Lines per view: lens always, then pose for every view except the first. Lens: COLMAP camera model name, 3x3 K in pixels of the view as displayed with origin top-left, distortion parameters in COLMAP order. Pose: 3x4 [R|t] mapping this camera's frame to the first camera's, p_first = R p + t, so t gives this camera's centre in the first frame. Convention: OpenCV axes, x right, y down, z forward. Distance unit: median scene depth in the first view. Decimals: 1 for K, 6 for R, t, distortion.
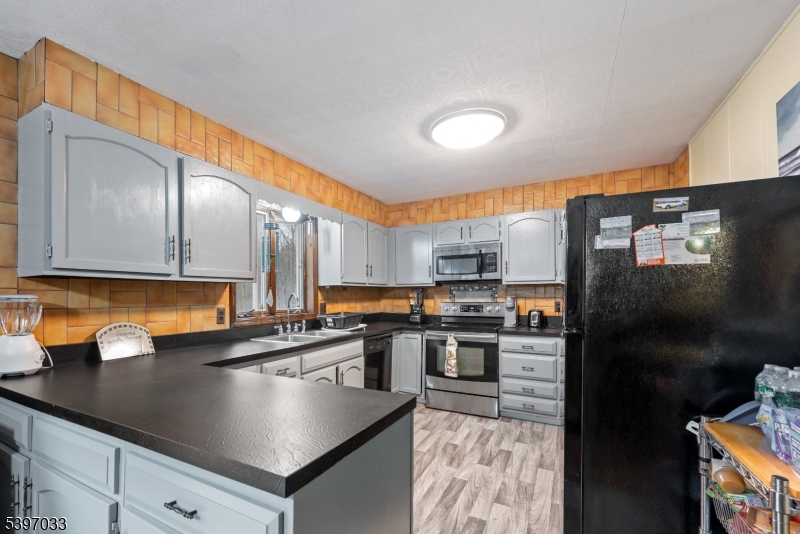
lens RADIAL K [[350.8, 0, 355.2], [0, 350.8, 293.4], [0, 0, 1]] dist [-0.000737, -0.000228]
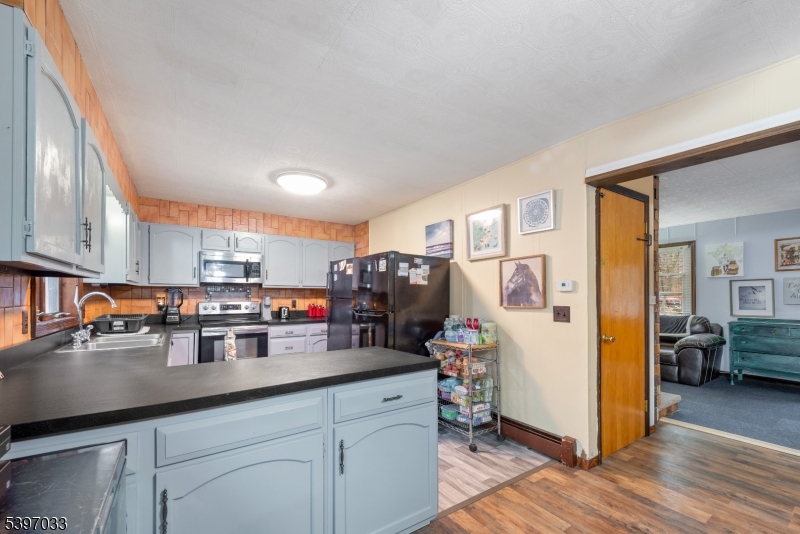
lens RADIAL K [[331.7, 0, 394.0], [0, 331.7, 295.3], [0, 0, 1]] dist [-0.000338, -0.000374]
pose [[0.439321, 0.007774, 0.898296, -0.482887], [-0.008960, 0.999951, -0.004272, 0.004047], [-0.898285, -0.006172, 0.439369, 0.029207]]
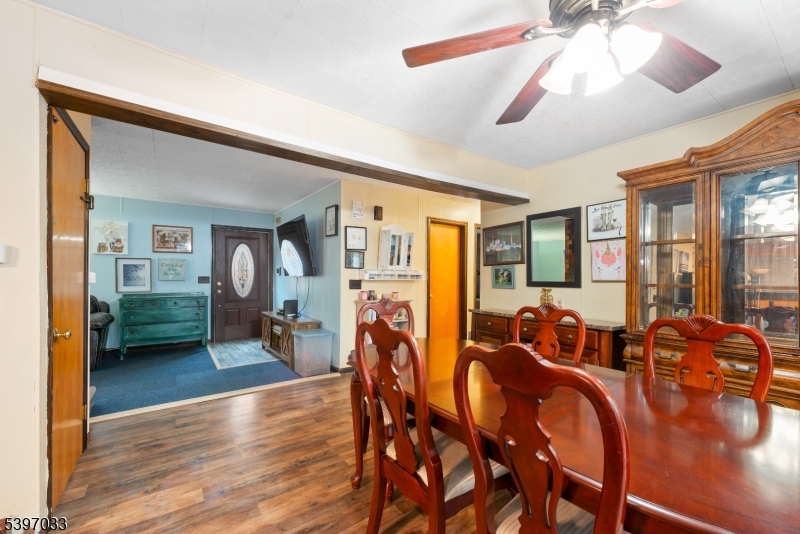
lens RADIAL K [[327.7, 0, 401.6], [0, 327.7, 275.9], [0, 0, 1]] dist [0.000279, -0.000064]
pose [[-0.915111, 0.000132, 0.403202, -0.307984], [-0.002844, 0.999973, -0.006782, 0.005692], [-0.403192, -0.007353, -0.915086, 0.152172]]
